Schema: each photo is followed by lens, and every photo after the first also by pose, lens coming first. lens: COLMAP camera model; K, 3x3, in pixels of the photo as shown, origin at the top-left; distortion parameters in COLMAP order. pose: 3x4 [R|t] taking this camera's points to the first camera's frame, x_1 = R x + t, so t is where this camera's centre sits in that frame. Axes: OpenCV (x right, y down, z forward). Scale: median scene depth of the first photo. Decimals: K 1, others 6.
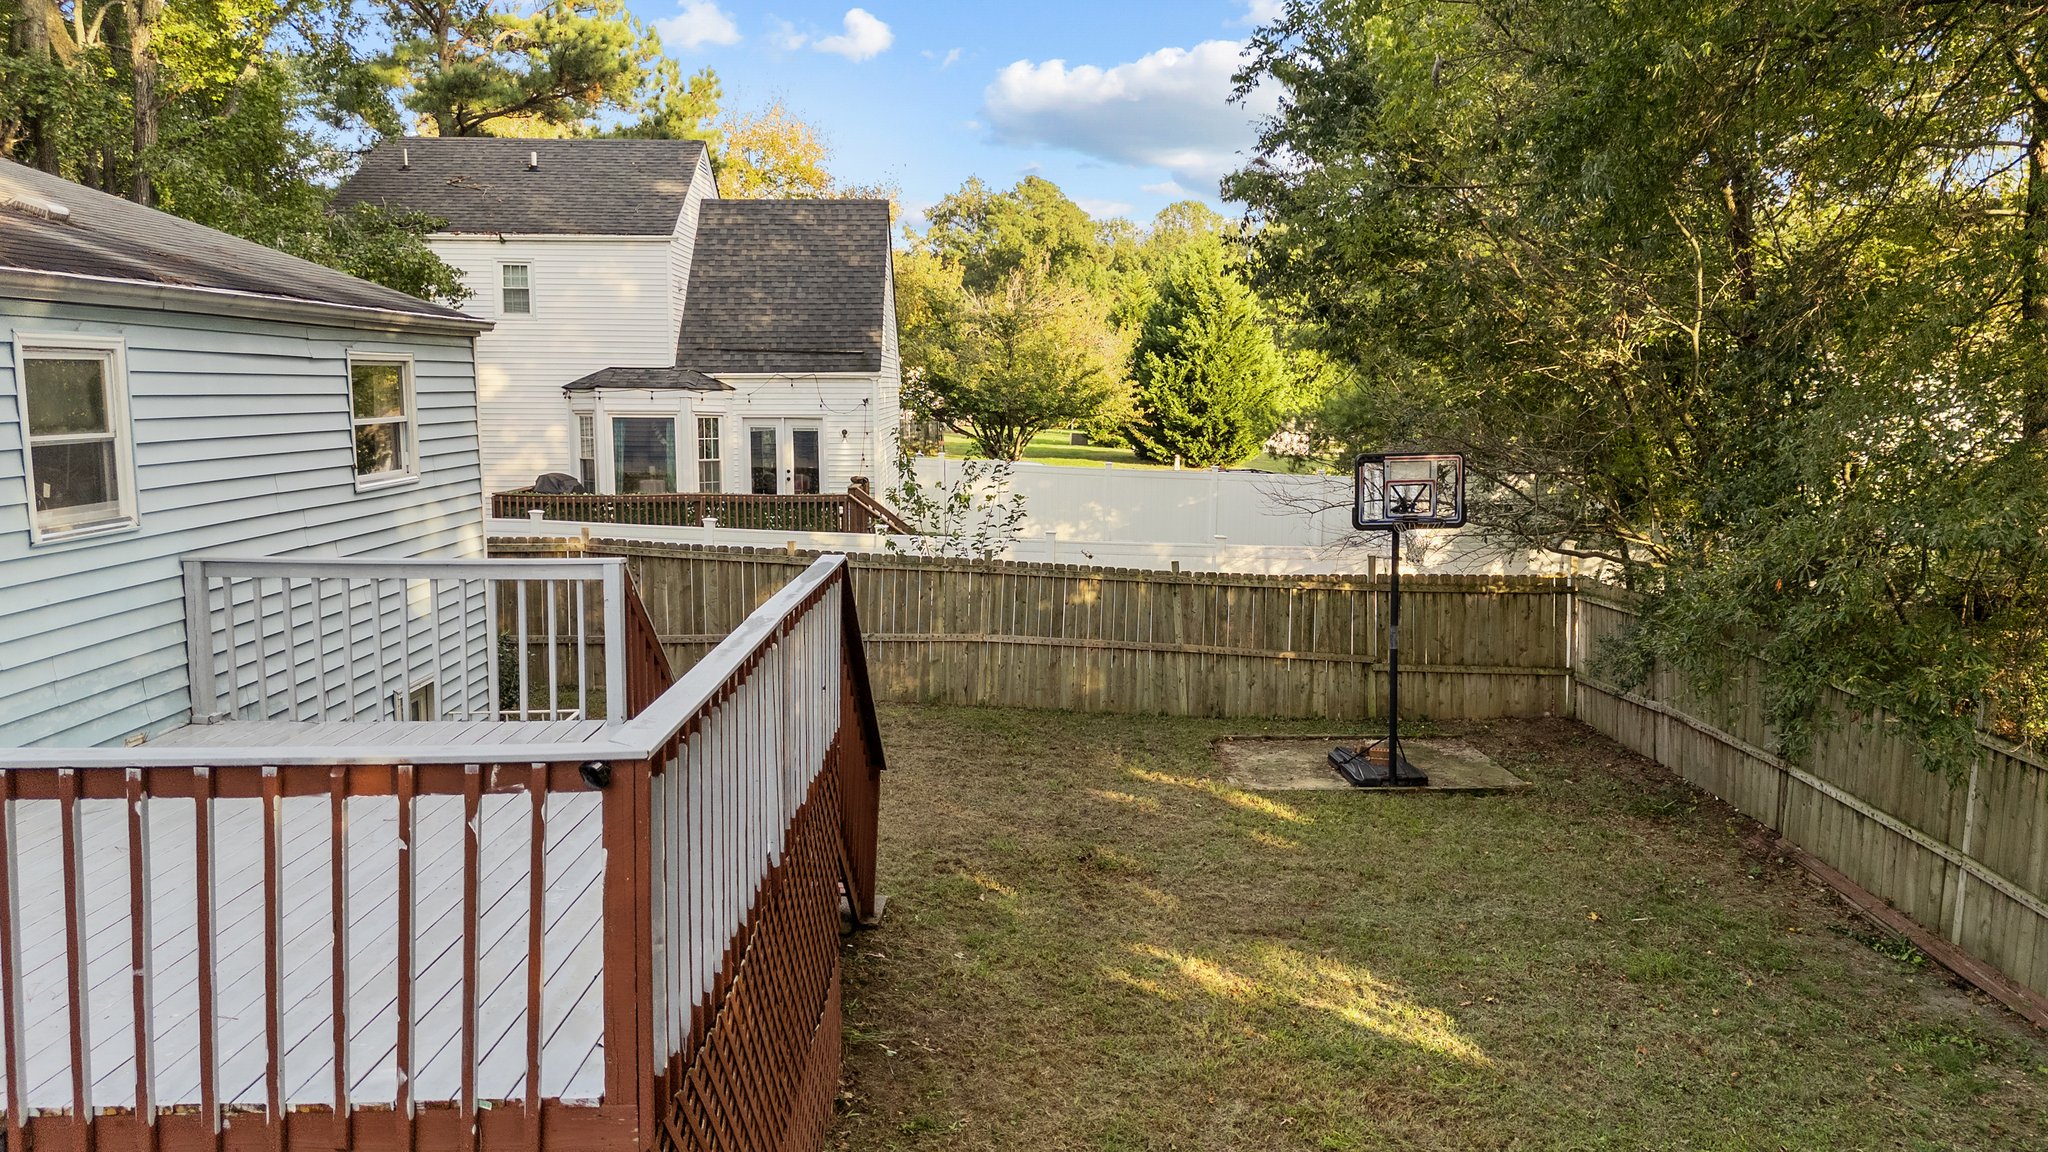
lens RADIAL K [[1511.9, 0, 1013.2], [0, 1511.9, 590.7], [0, 0, 1]] dist [0.047701, -0.044501]
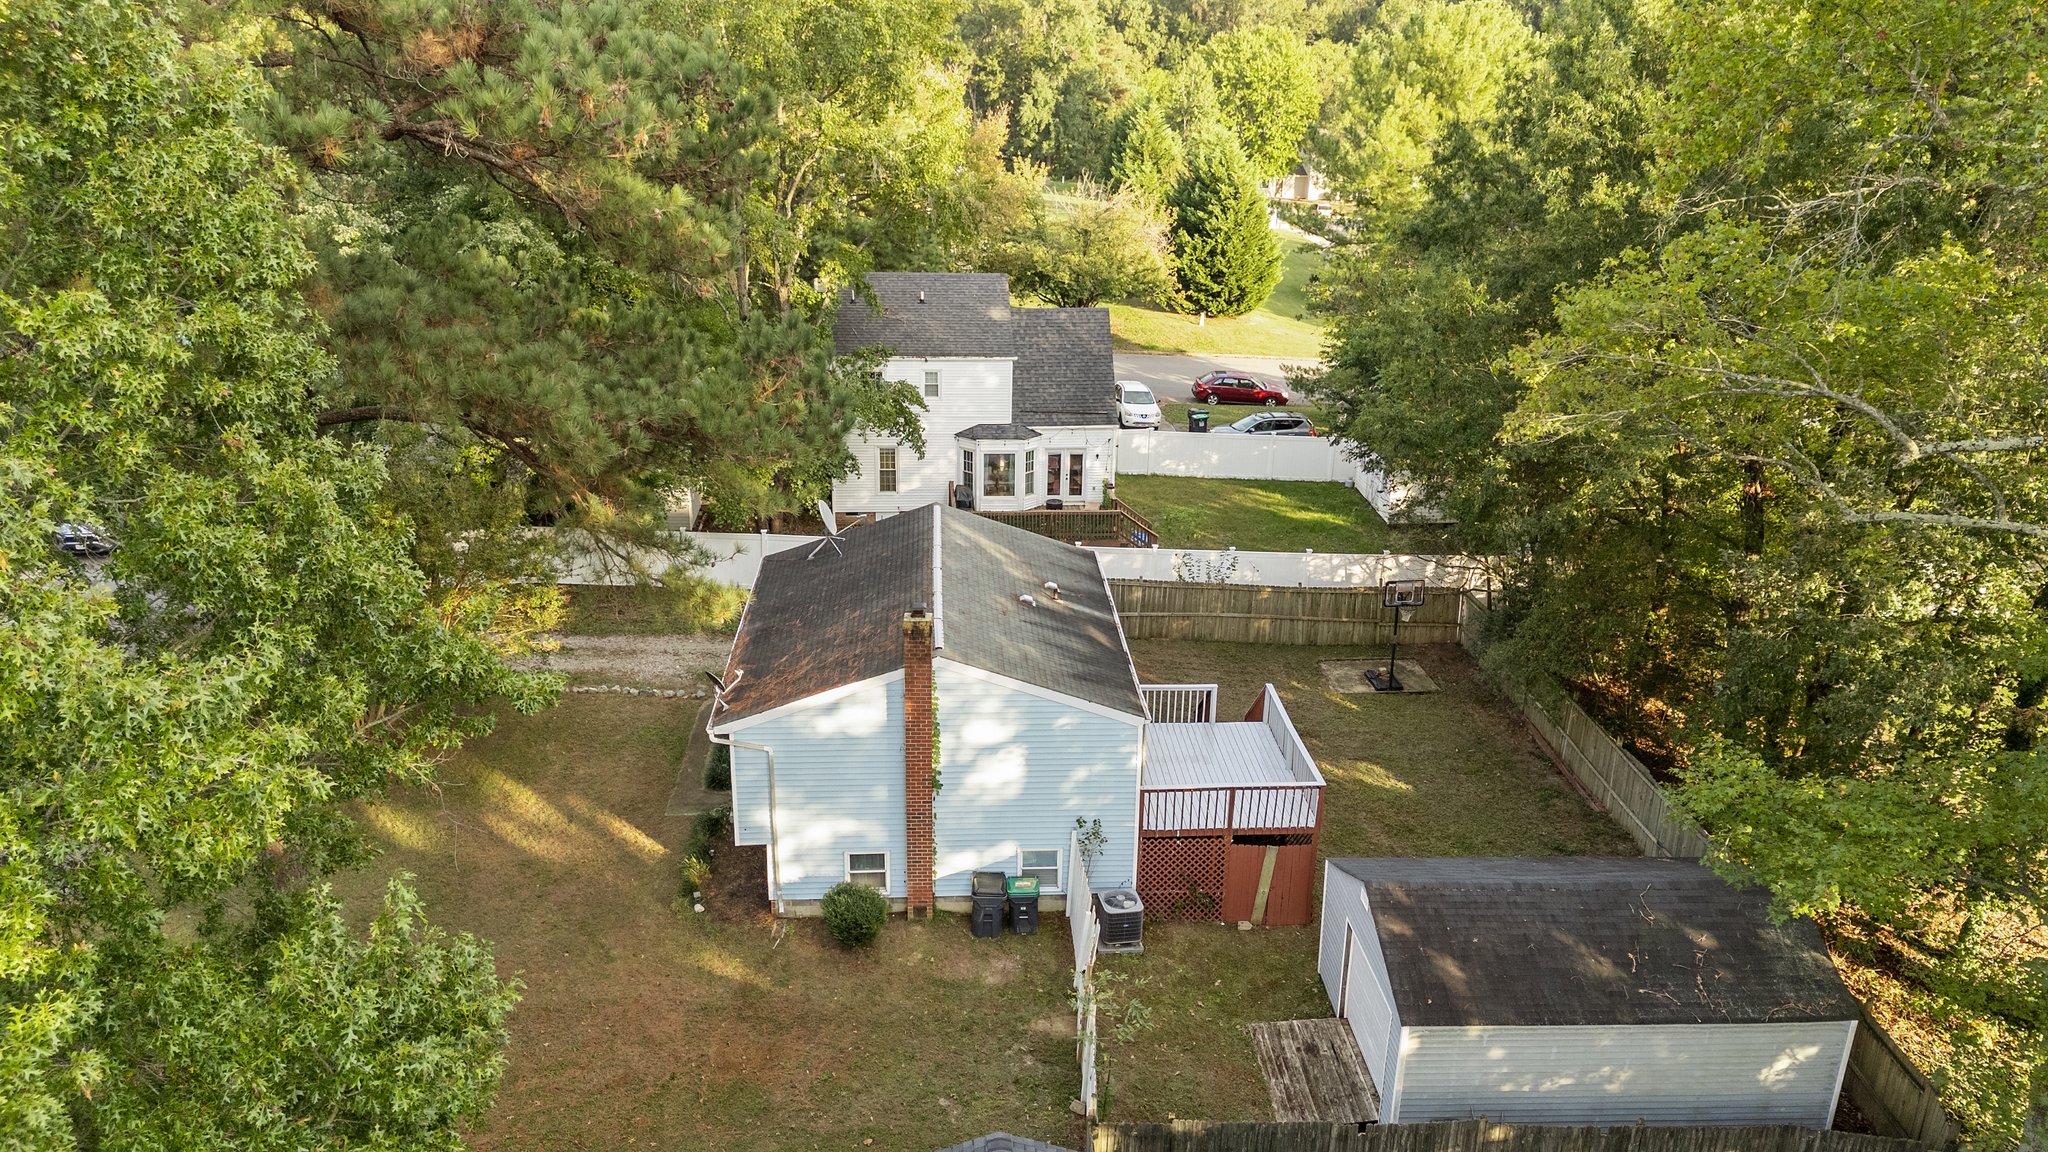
lens RADIAL K [[1511.9, 0, 1009.3], [0, 1511.9, 568.8], [0, 0, 1]] dist [0.047701, -0.044501]
pose [[0.998872, -0.003417, 0.047352, -0.461230], [-0.006625, 0.977614, 0.210300, -0.536930], [-0.047011, -0.210377, 0.976489, -1.299233]]
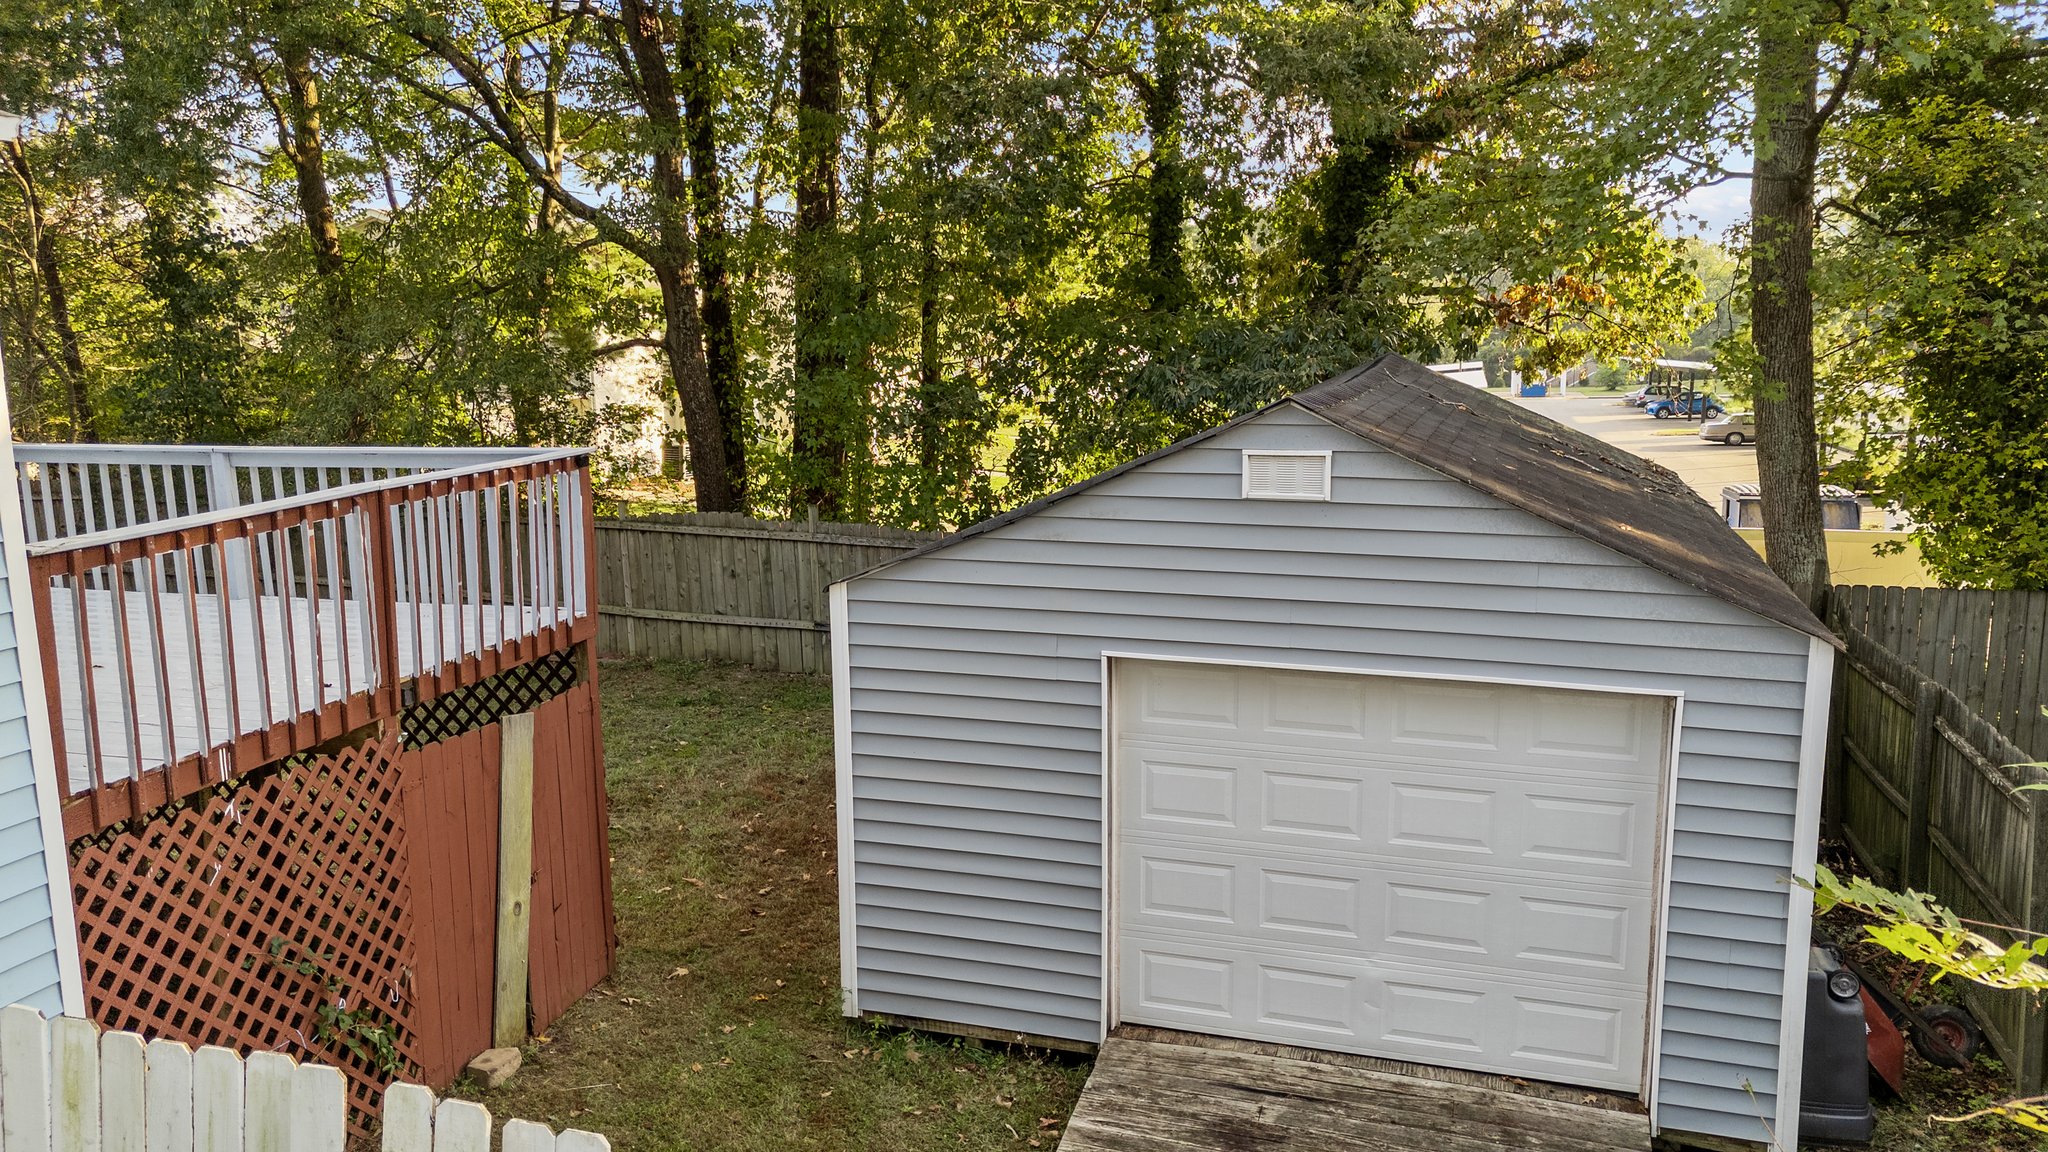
lens RADIAL K [[1511.9, 0, 1029.1], [0, 1511.9, 577.7], [0, 0, 1]] dist [0.047701, -0.044501]
pose [[0.298029, -0.165283, 0.940138, -0.469763], [0.130774, 0.982678, 0.131305, 0.015788], [-0.945556, 0.083813, 0.314482, -0.071764]]
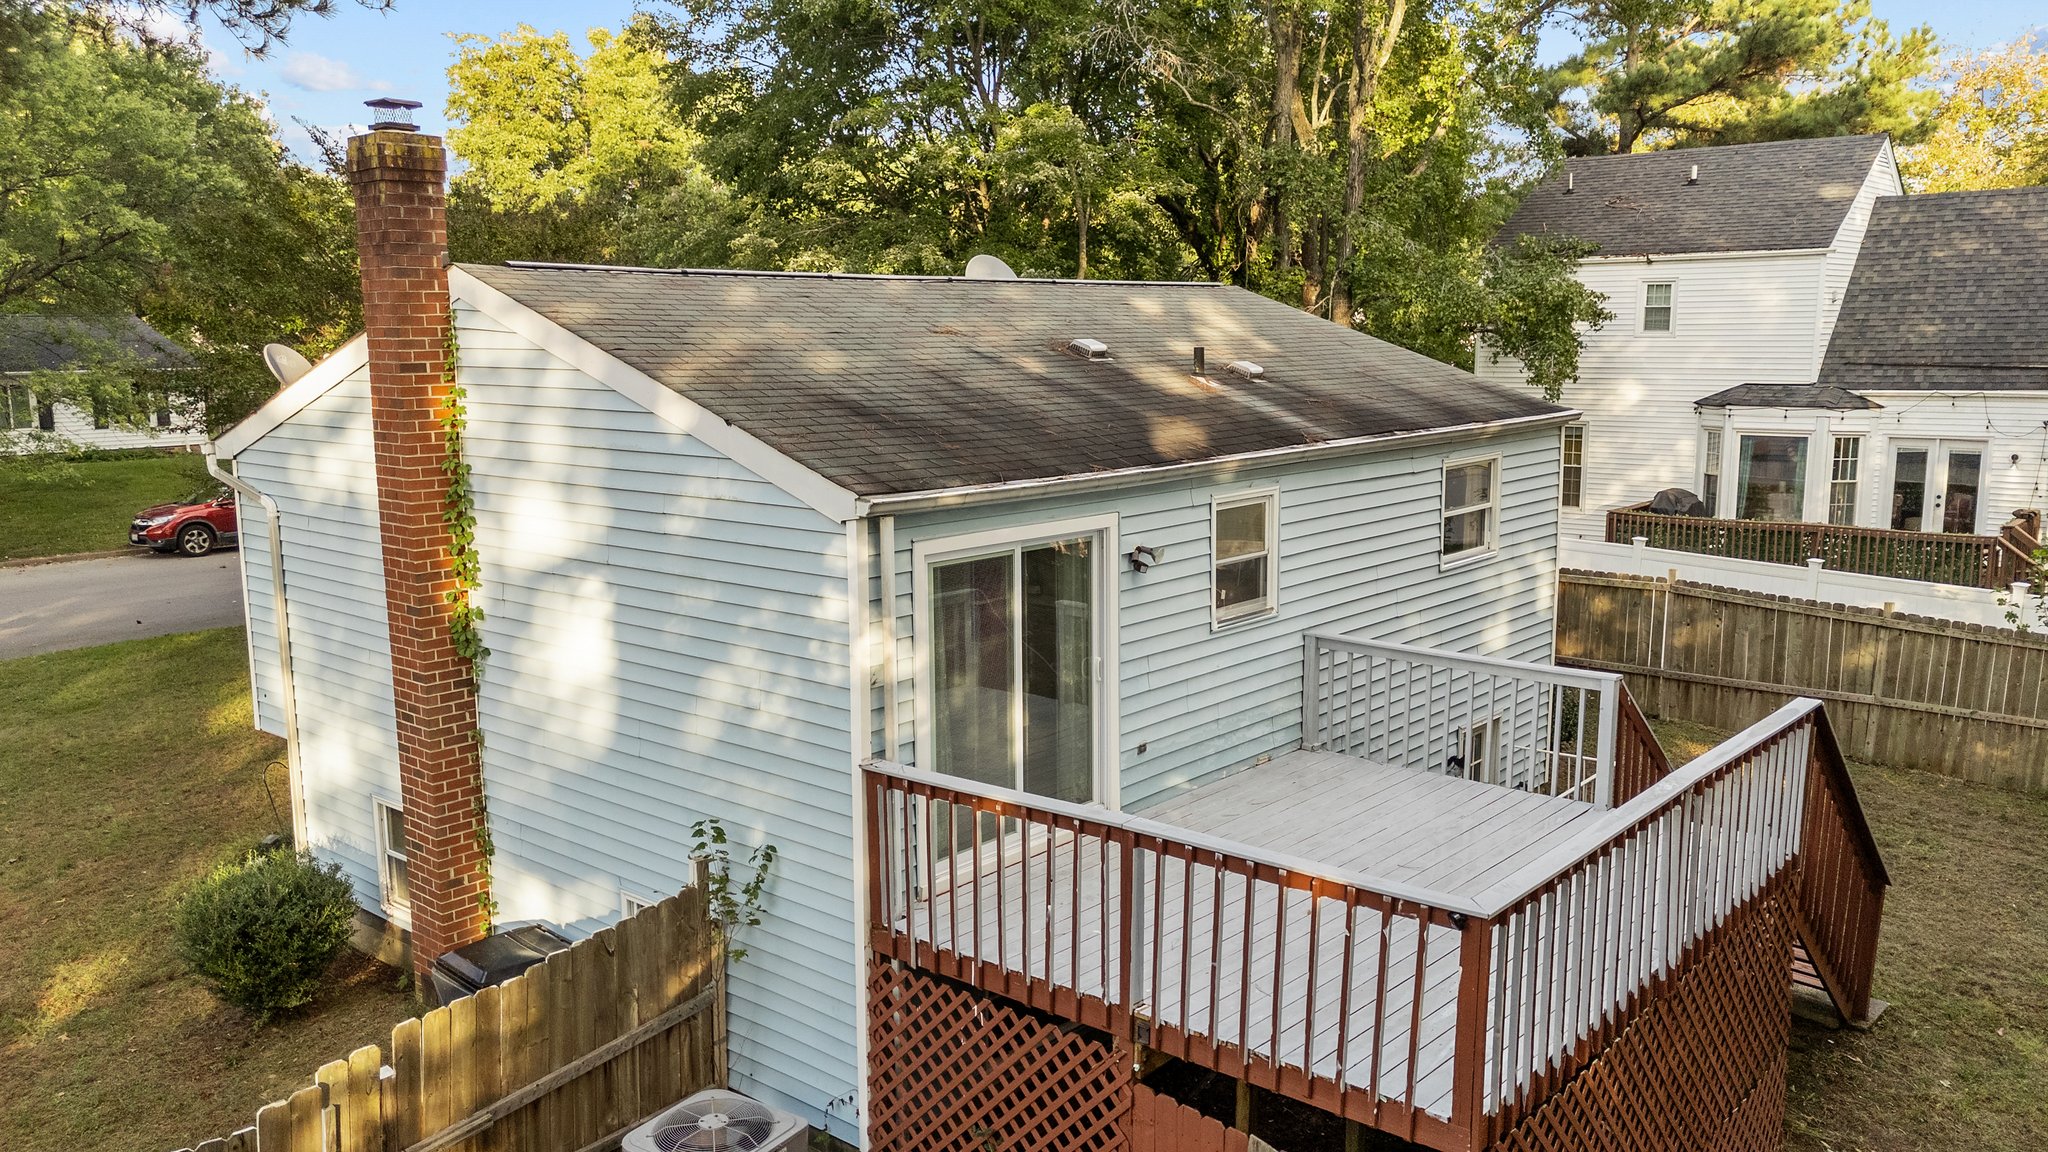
lens RADIAL K [[1511.9, 0, 1020.1], [0, 1511.9, 585.6], [0, 0, 1]] dist [0.047701, -0.044501]
pose [[0.745290, 0.097118, -0.659629, 0.078295], [-0.076489, 0.995257, 0.060110, -0.056506], [0.662338, 0.005655, 0.749184, -0.097610]]
